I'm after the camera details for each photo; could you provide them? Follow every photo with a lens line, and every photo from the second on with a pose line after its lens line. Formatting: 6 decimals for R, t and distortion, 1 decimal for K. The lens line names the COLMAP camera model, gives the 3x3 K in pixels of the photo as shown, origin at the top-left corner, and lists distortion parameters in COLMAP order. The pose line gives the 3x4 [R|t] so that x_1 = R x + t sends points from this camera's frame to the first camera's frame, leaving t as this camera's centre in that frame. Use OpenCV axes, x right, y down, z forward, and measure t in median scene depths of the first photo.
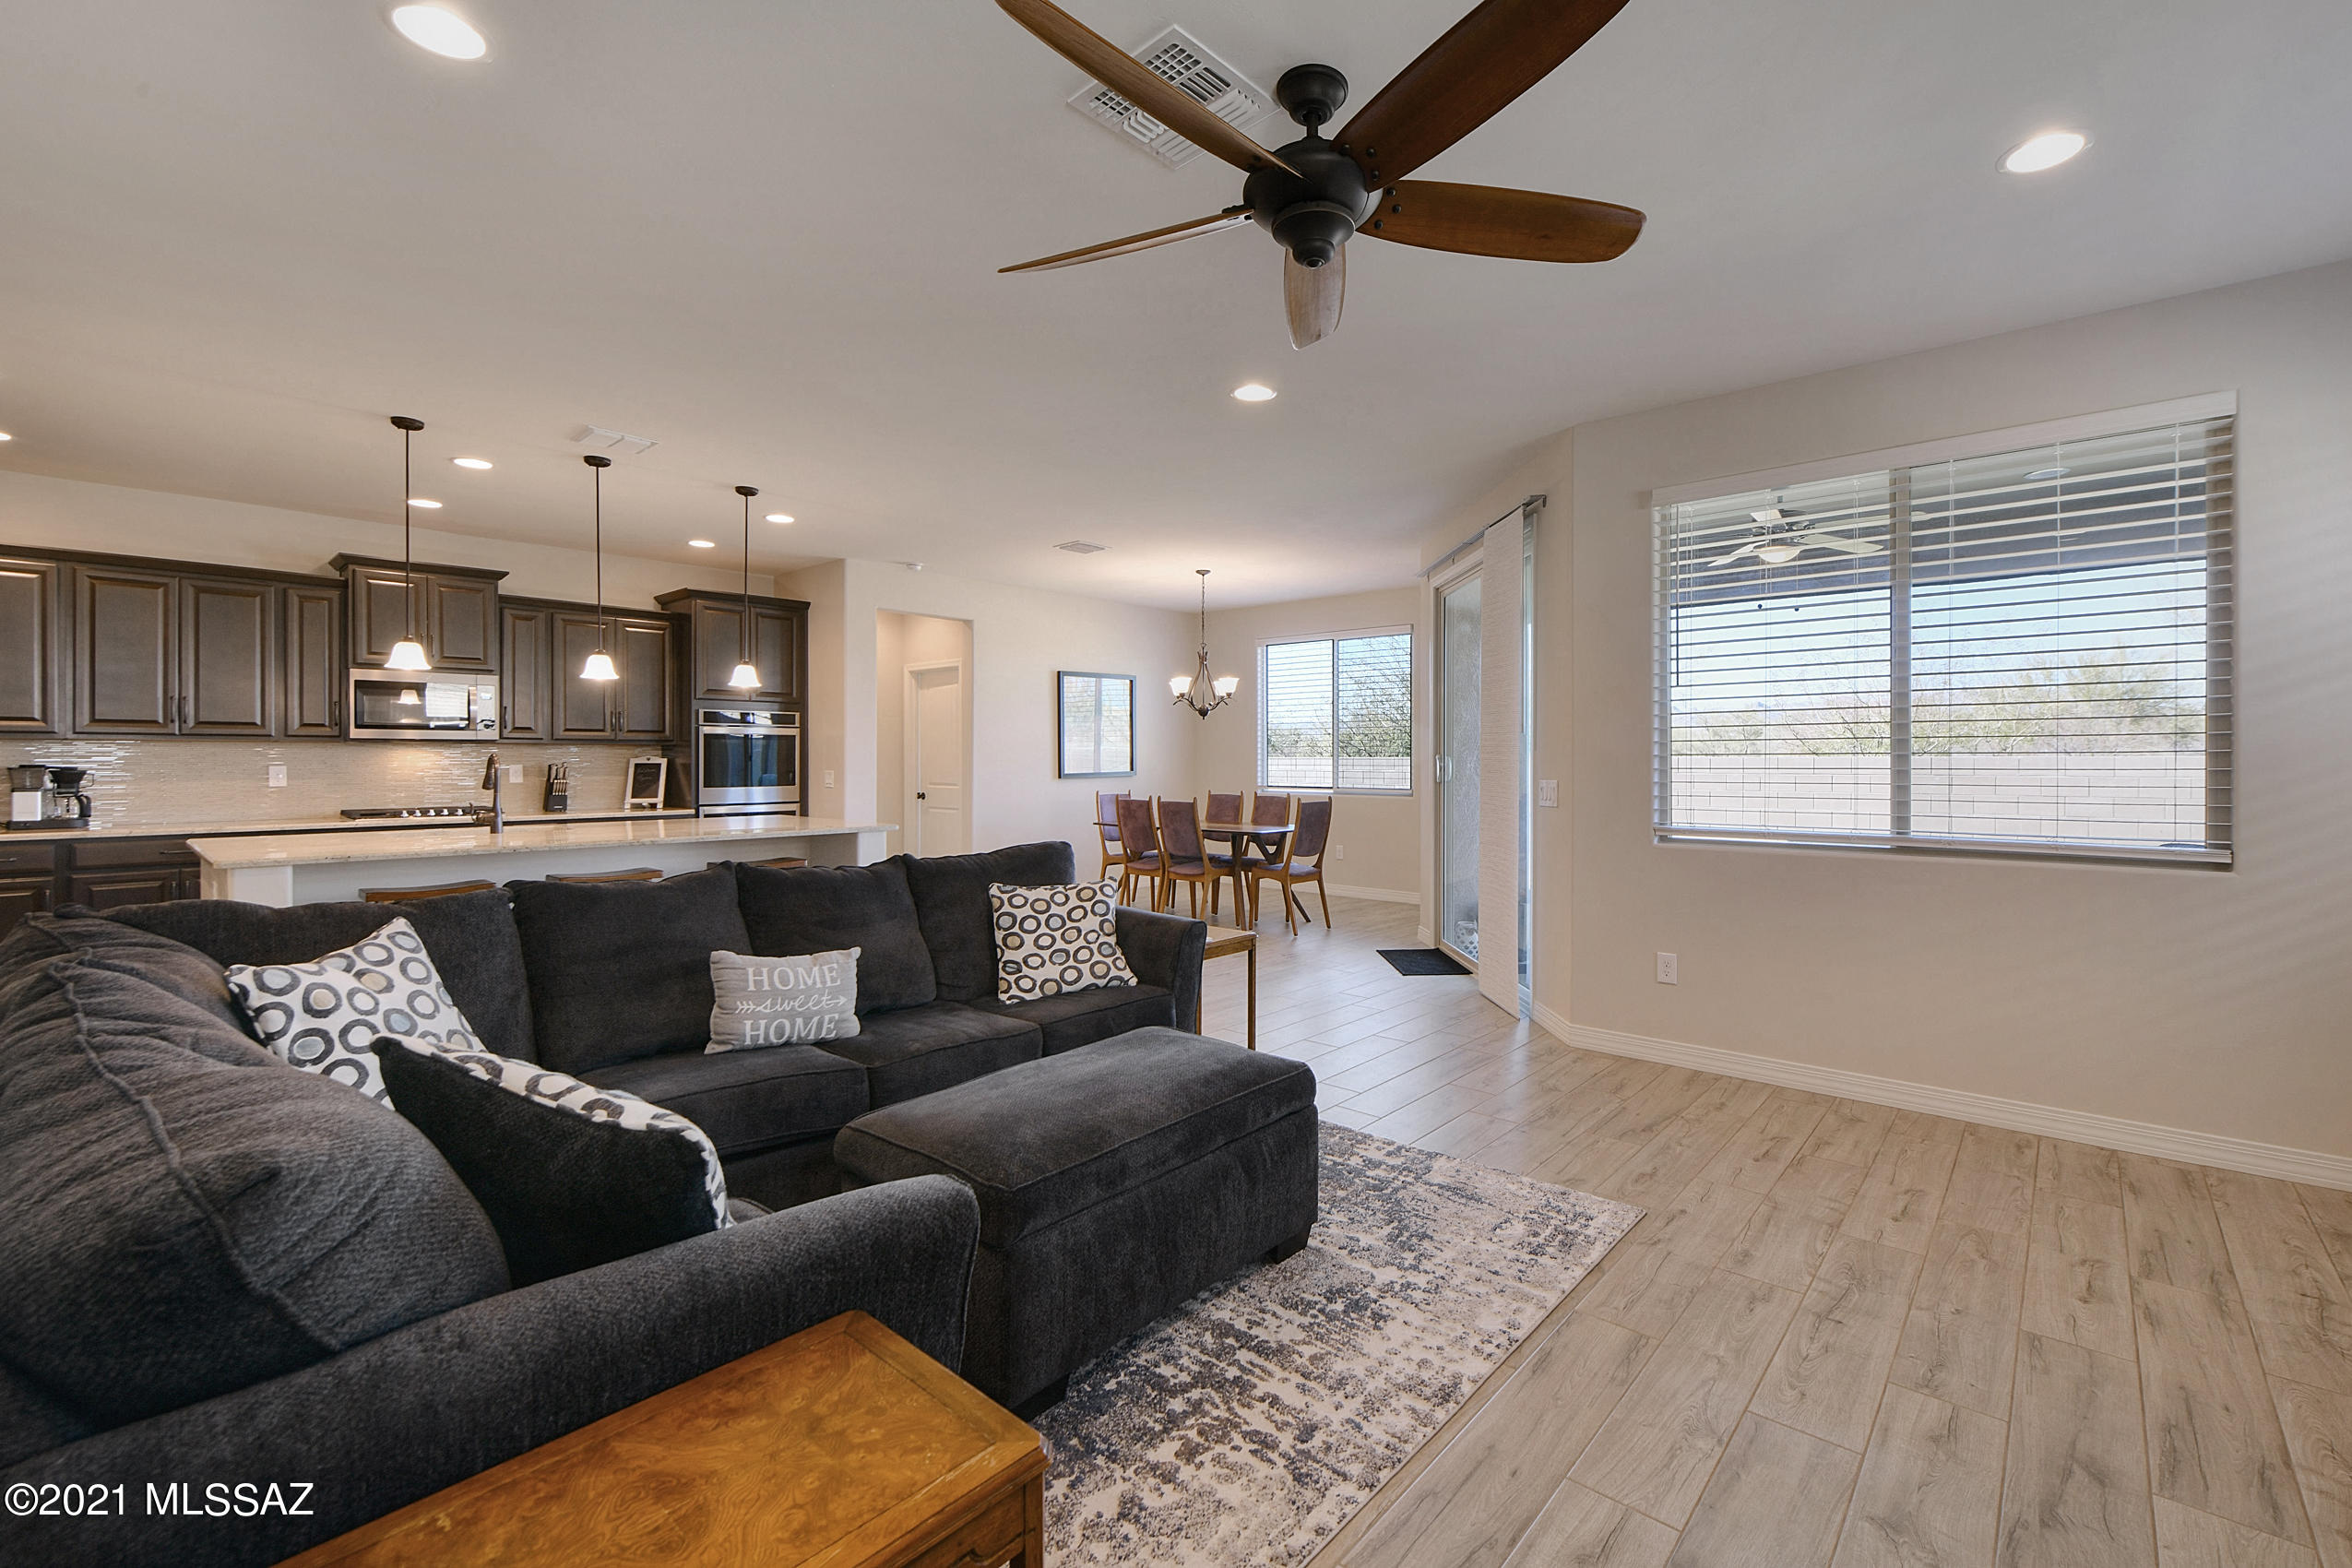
lens RADIAL K [[968.0, 0, 1284.5], [0, 968.0, 774.4], [0, 0, 1]] dist [-0.008965, 0.000494]
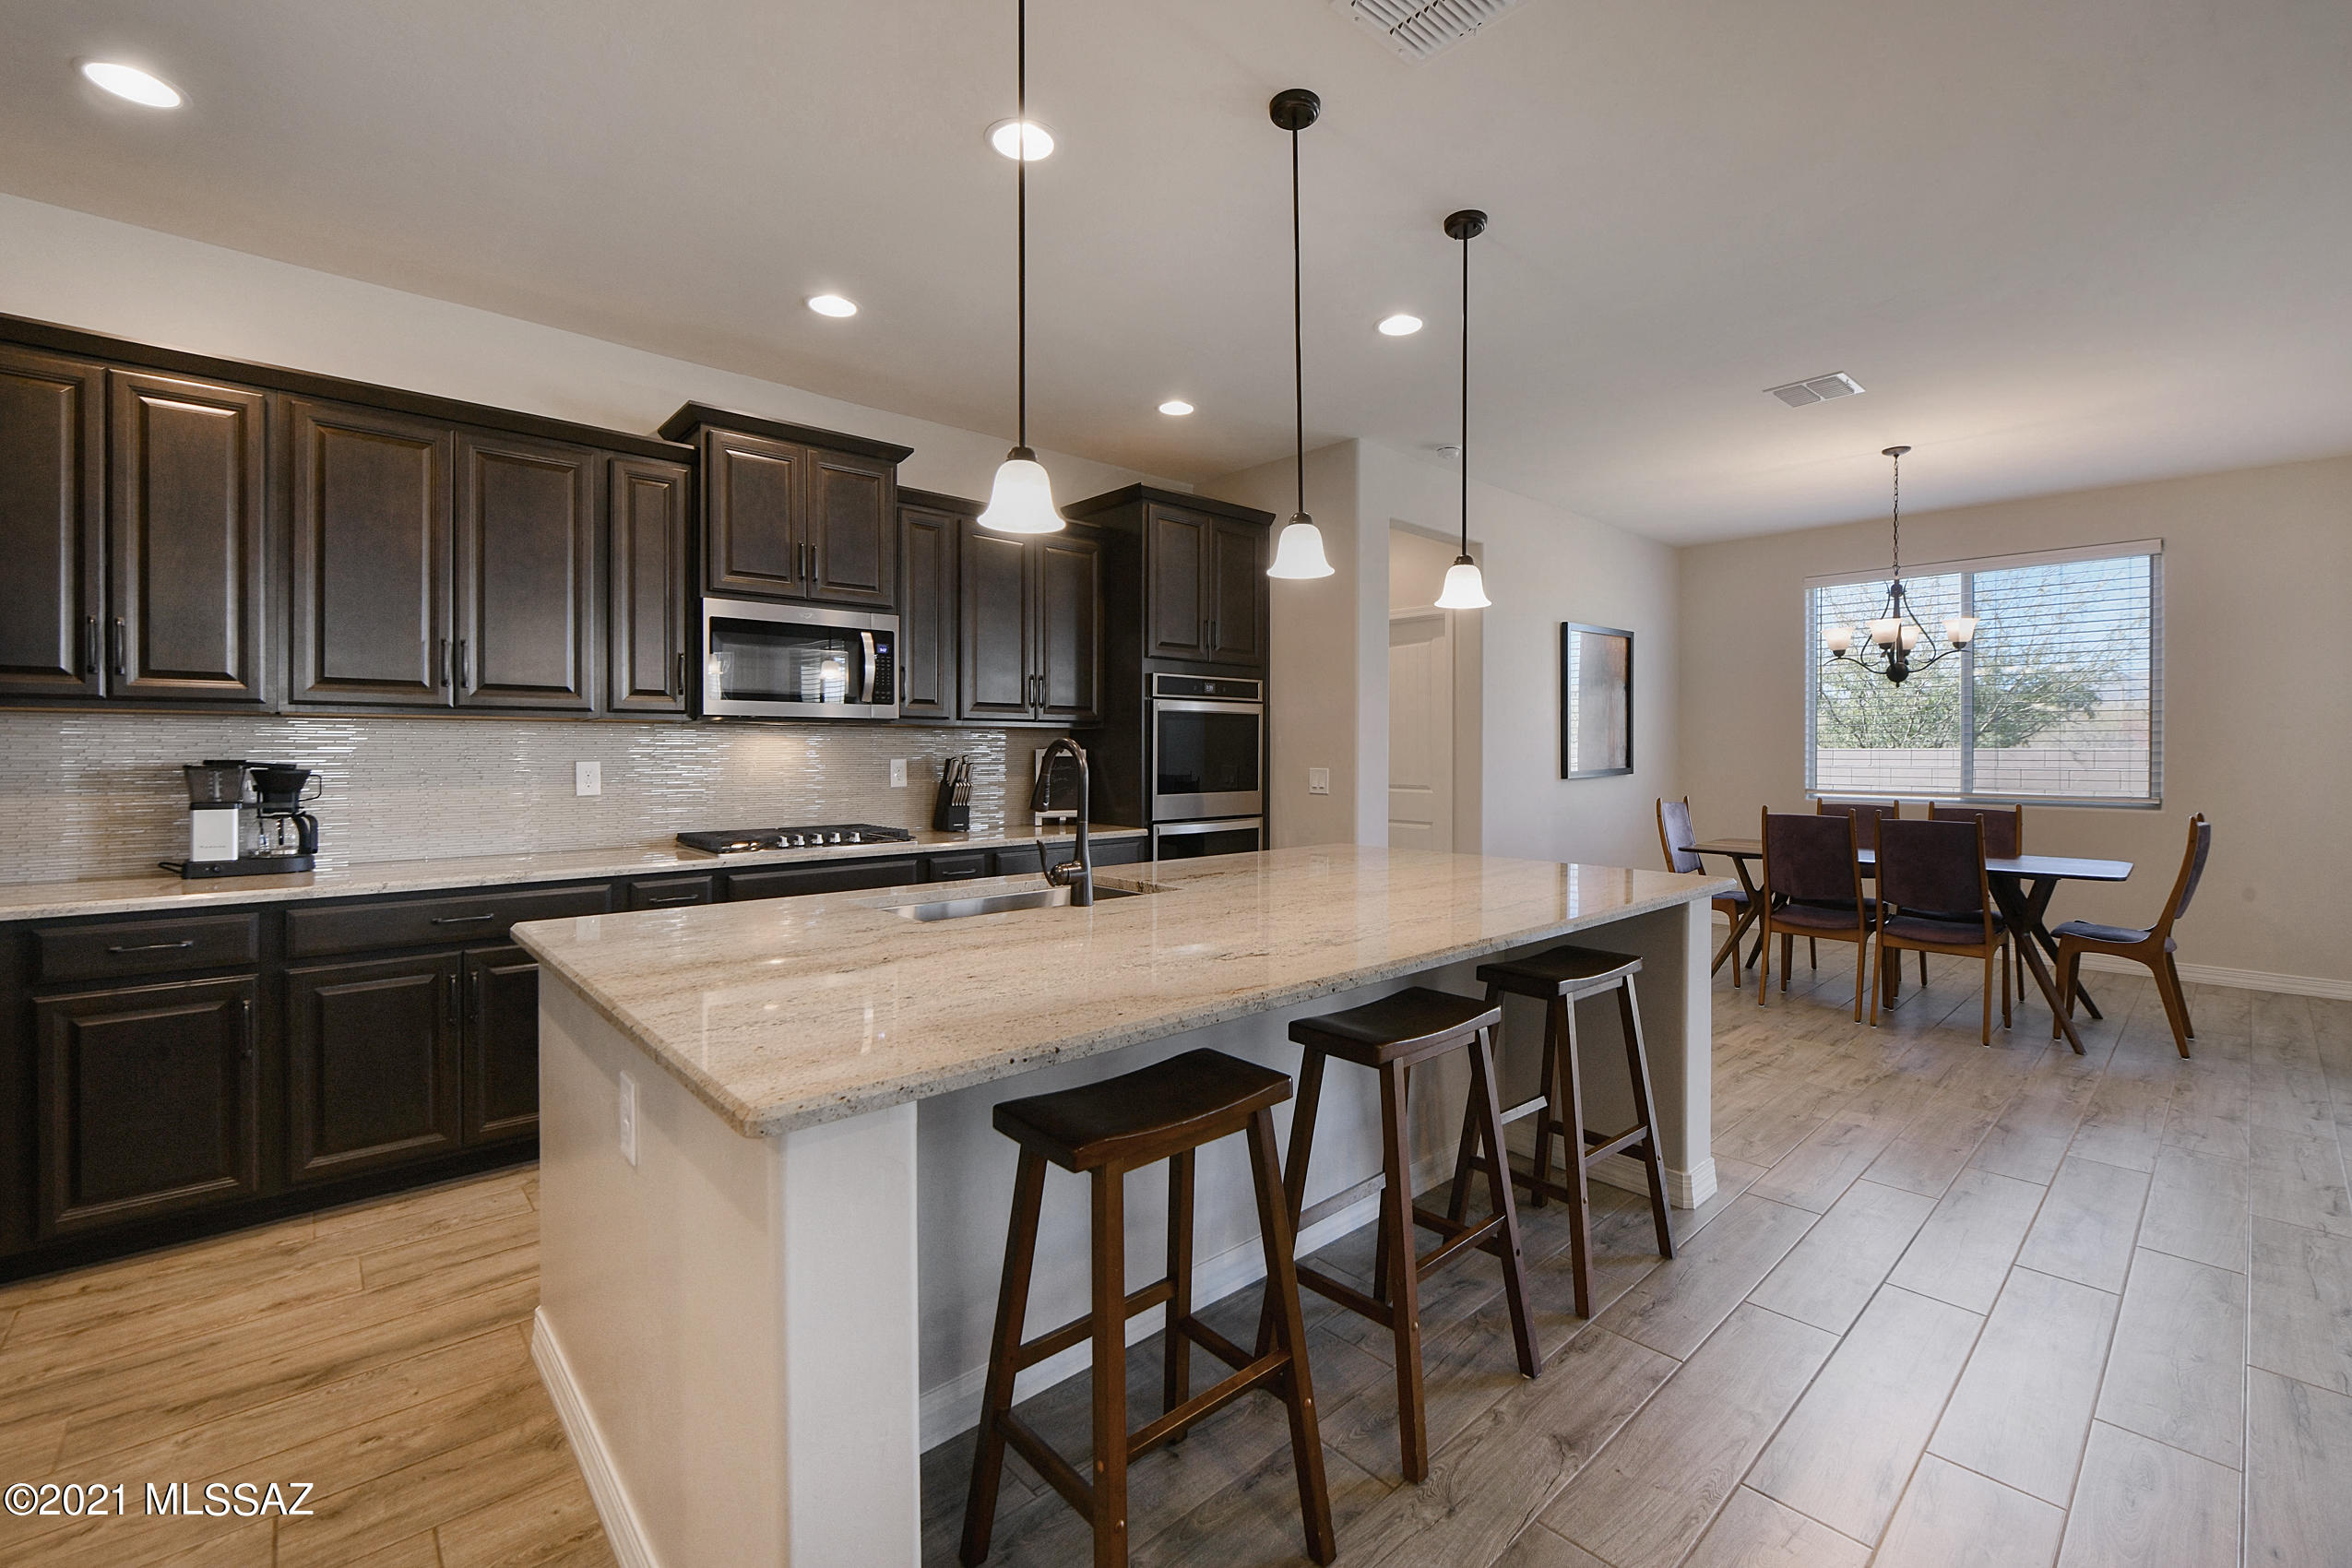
lens RADIAL K [[968.0, 0, 1278.9], [0, 968.0, 770.4], [0, 0, 1]] dist [-0.008965, 0.000494]
pose [[0.994241, 0.005273, -0.107035, -0.651771], [-0.004536, 0.999964, 0.007127, -0.010955], [0.107068, -0.006601, 0.994230, 0.519440]]
